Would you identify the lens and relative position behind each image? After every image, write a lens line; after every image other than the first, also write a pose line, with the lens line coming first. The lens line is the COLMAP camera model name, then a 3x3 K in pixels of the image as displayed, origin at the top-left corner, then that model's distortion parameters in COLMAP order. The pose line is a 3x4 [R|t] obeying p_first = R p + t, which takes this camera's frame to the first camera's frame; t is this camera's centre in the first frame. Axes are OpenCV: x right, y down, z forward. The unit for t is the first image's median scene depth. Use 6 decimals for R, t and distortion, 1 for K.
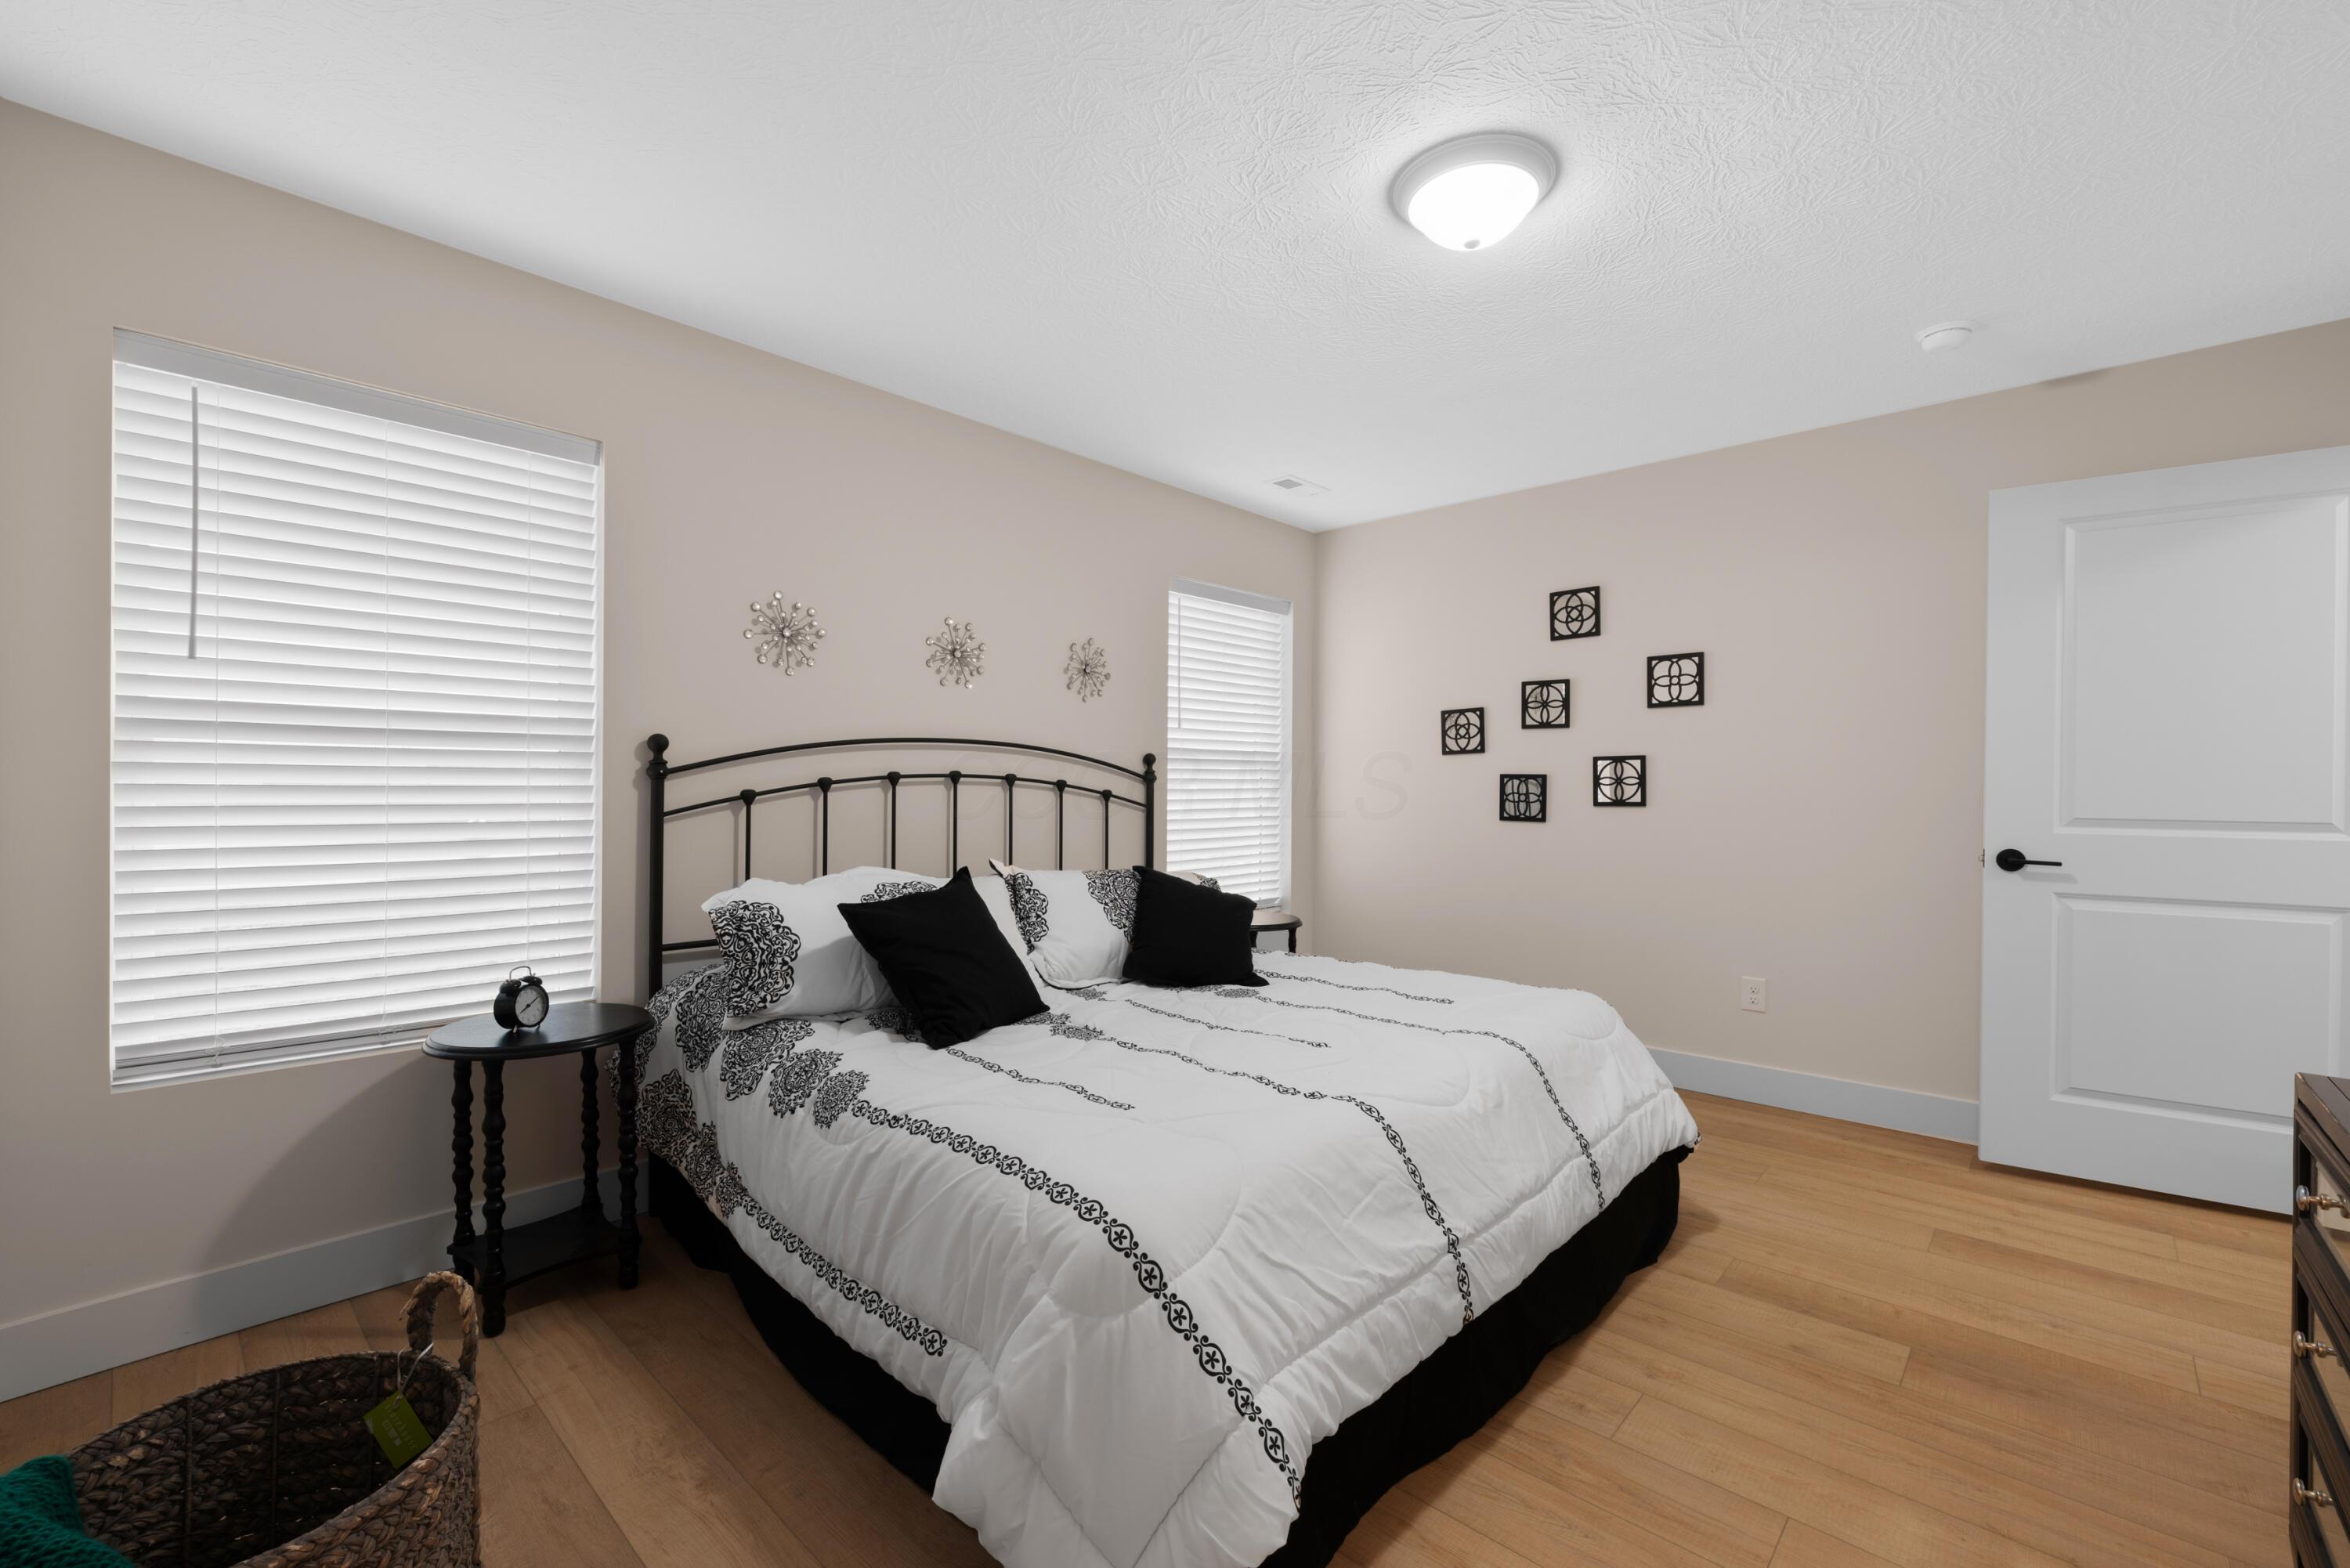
lens RADIAL K [[984.8, 0, 1176.9], [0, 984.8, 791.4], [0, 0, 1]] dist [0.001206, 0.000782]
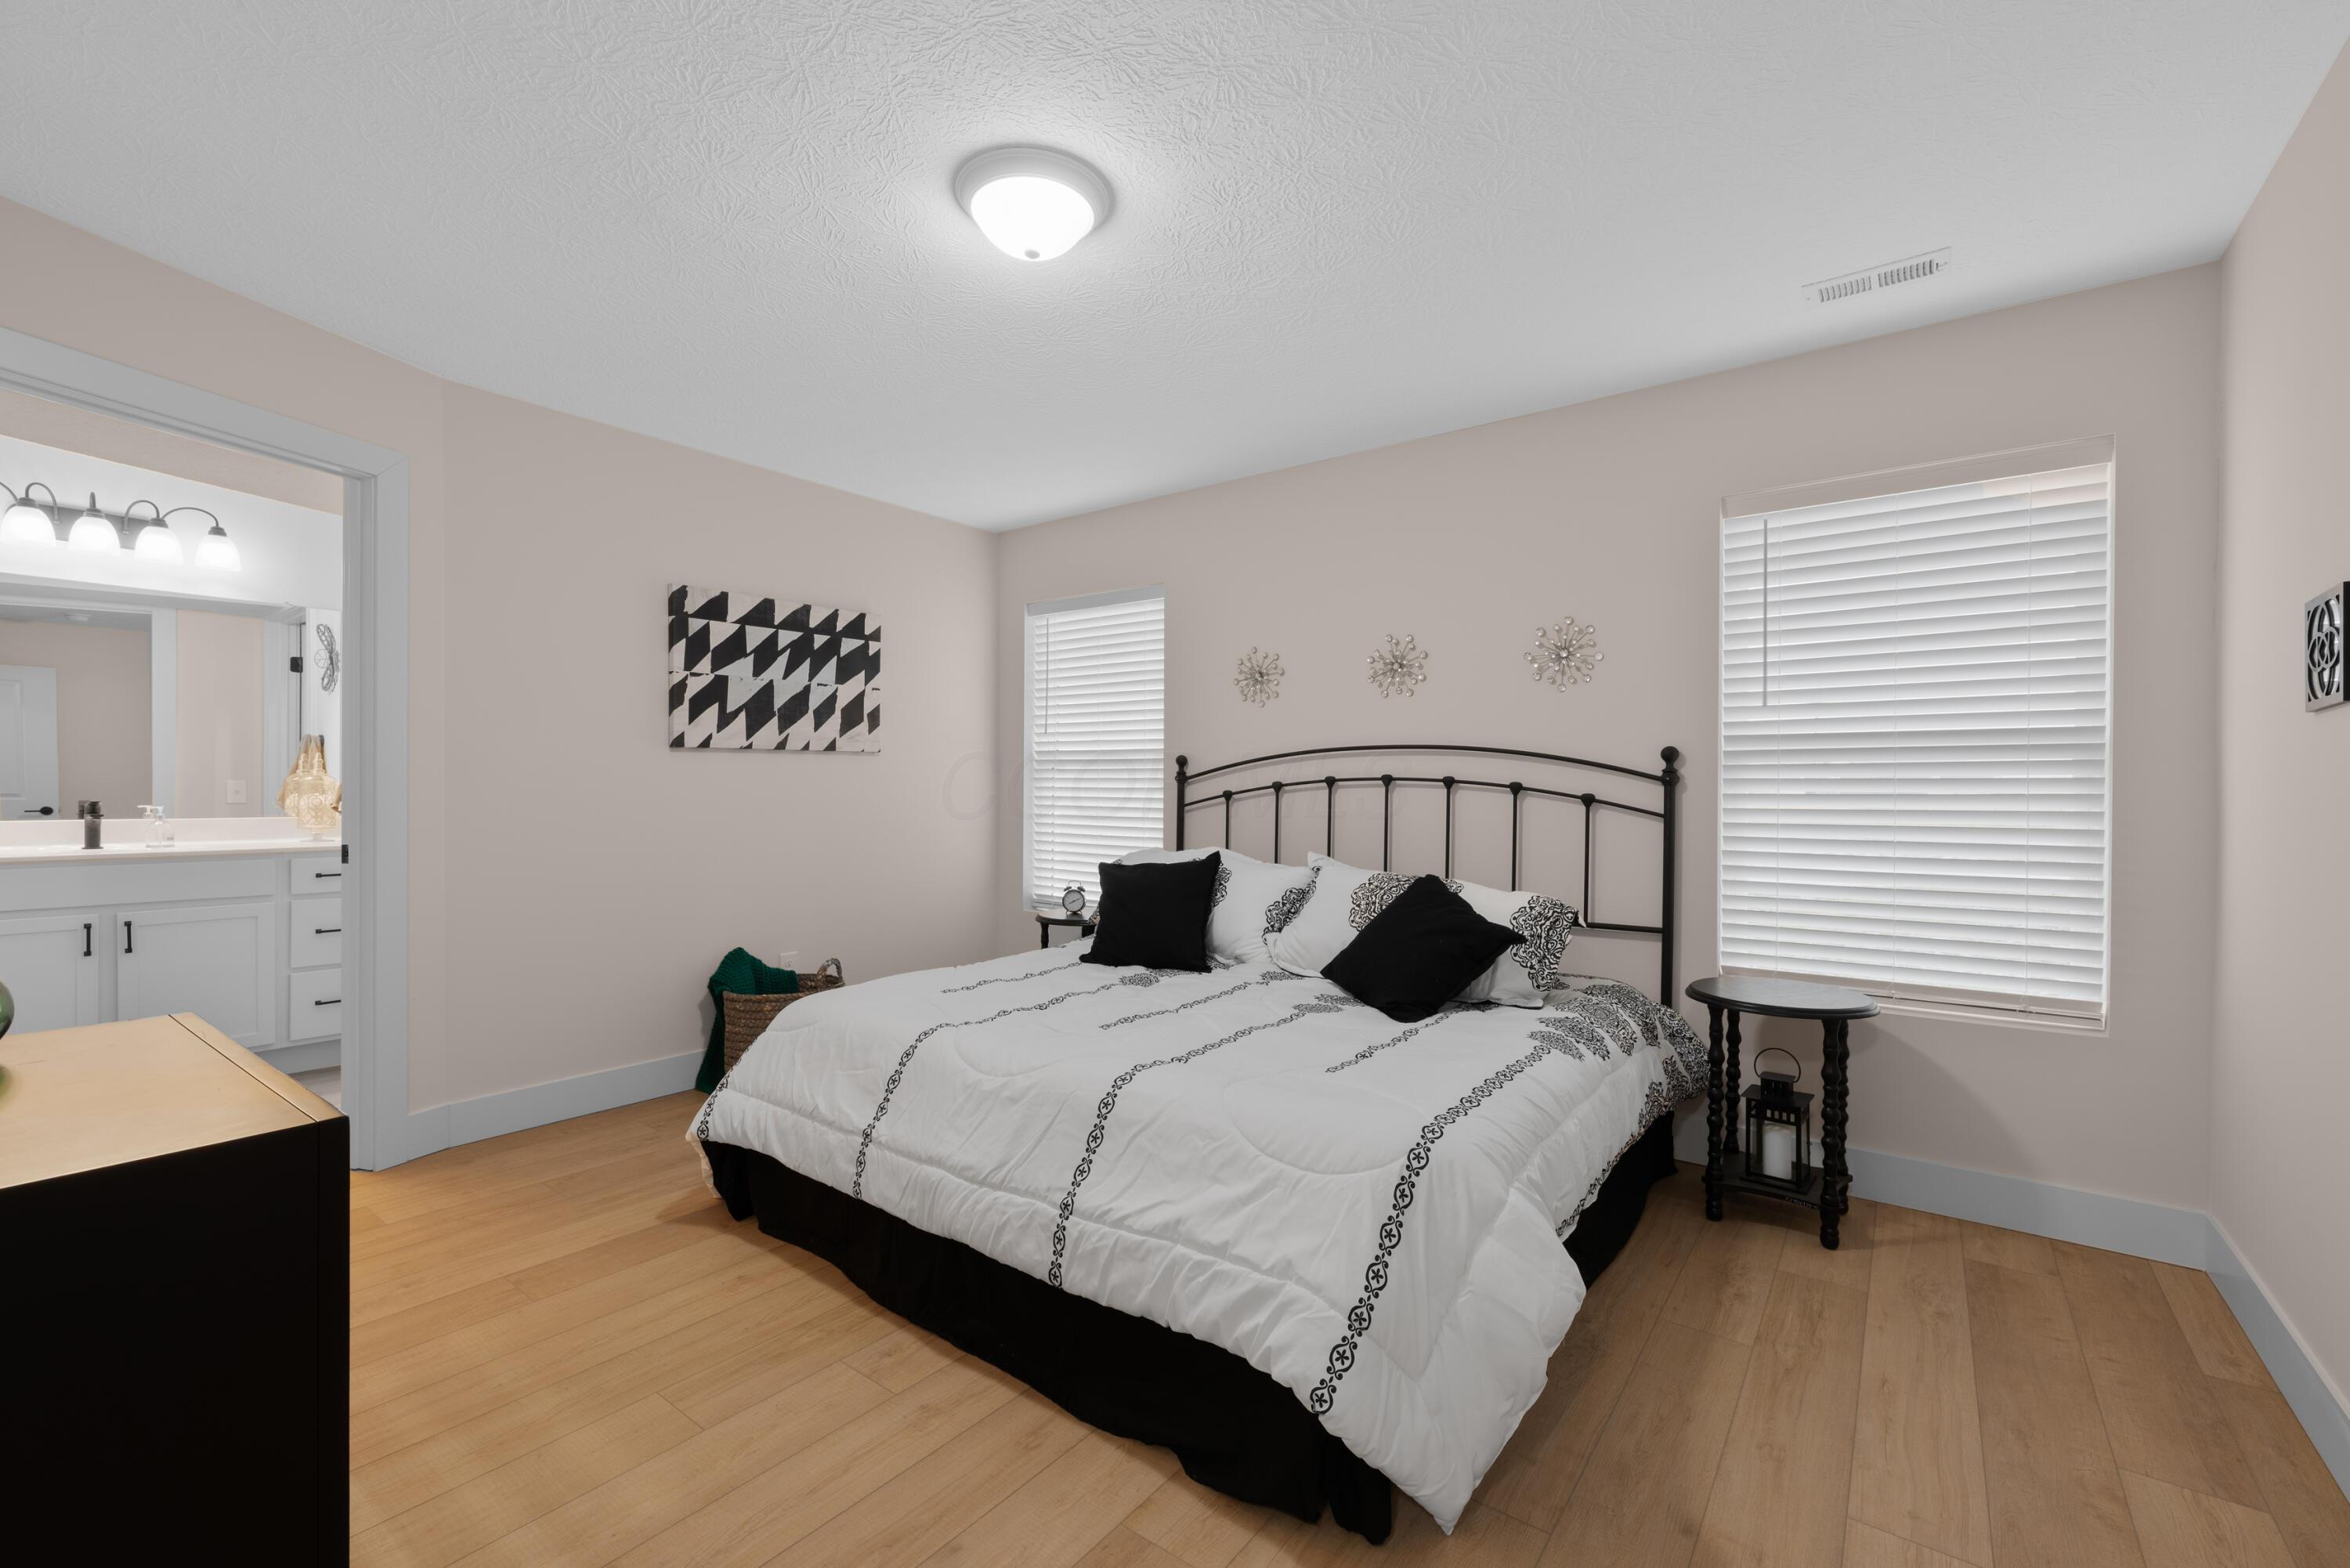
lens RADIAL K [[984.8, 0, 1183.0], [0, 984.8, 781.5], [0, 0, 1]] dist [0.001206, 0.000782]
pose [[0.098749, -0.020463, -0.994902, 0.800878], [-0.022169, 0.999495, -0.022757, 0.015954], [0.994865, 0.024303, 0.098245, 0.645218]]
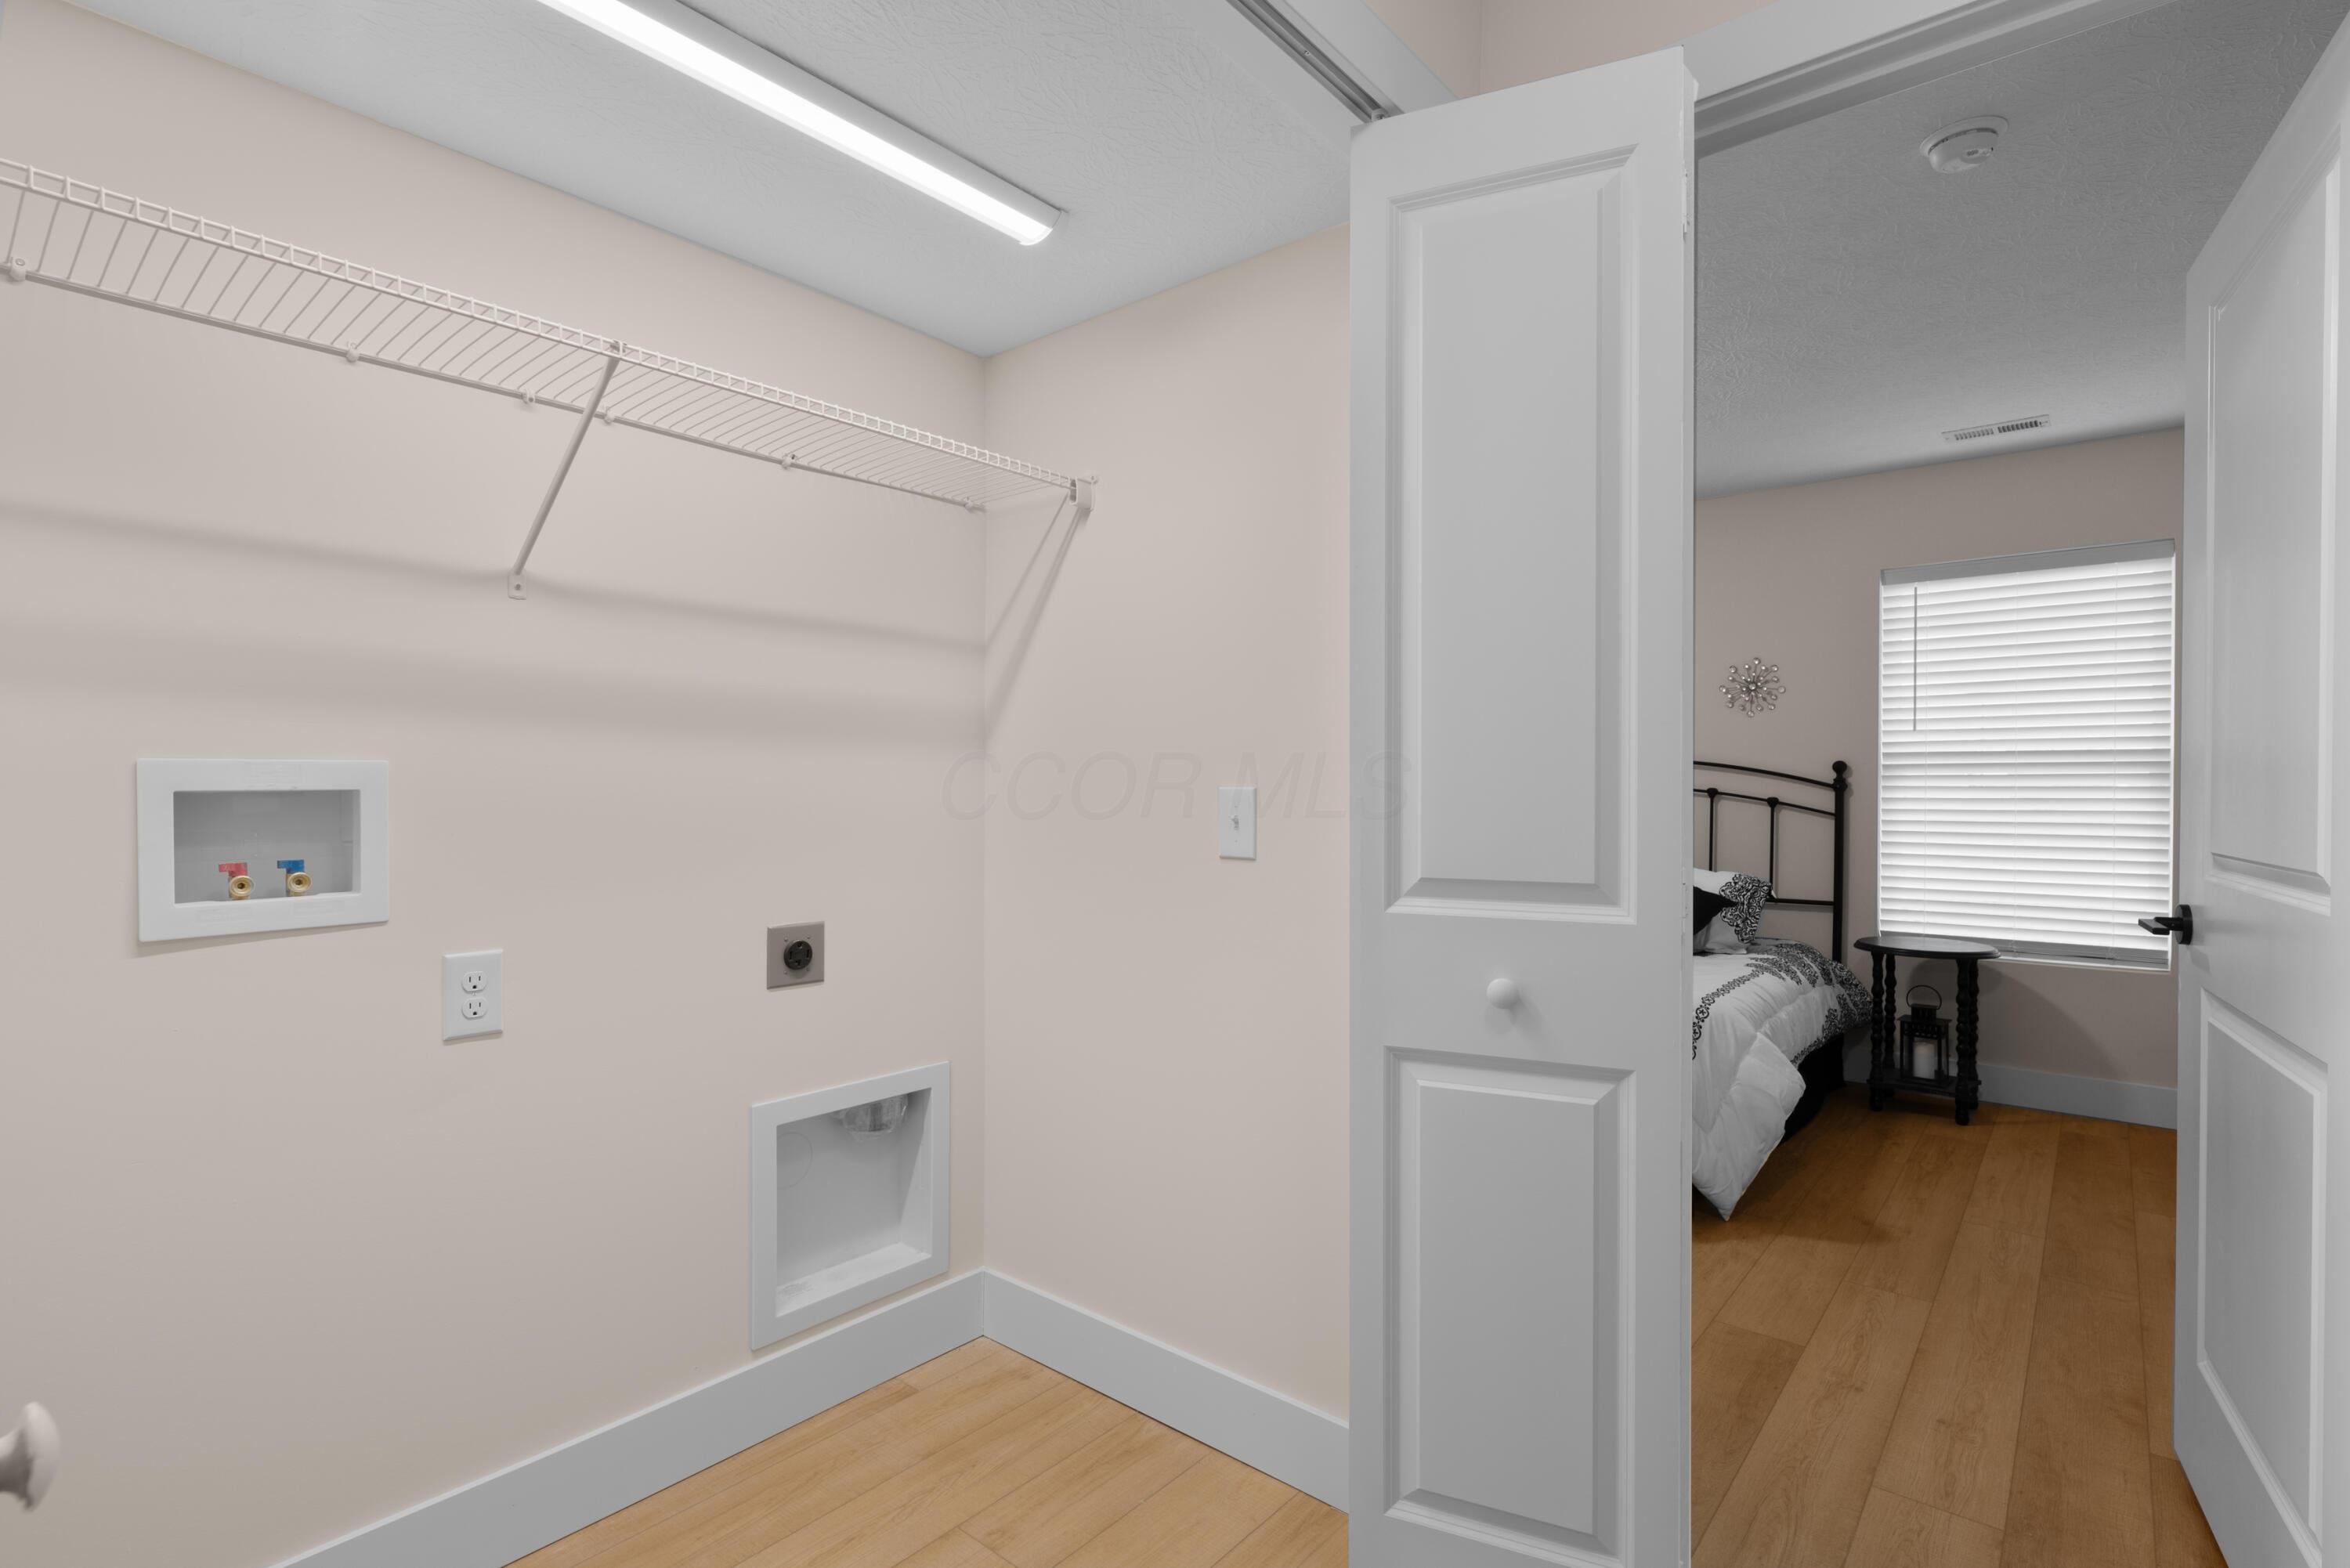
lens RADIAL K [[1140.4, 0, 1174.5], [0, 1140.4, 786.3], [0, 0, 1]] dist [-0.000093, 0.000399]
pose [[0.053267, -0.018463, -0.998410, 1.244604], [-0.022783, 0.999546, -0.019699, 0.027673], [0.998320, 0.023796, 0.052822, 0.326125]]
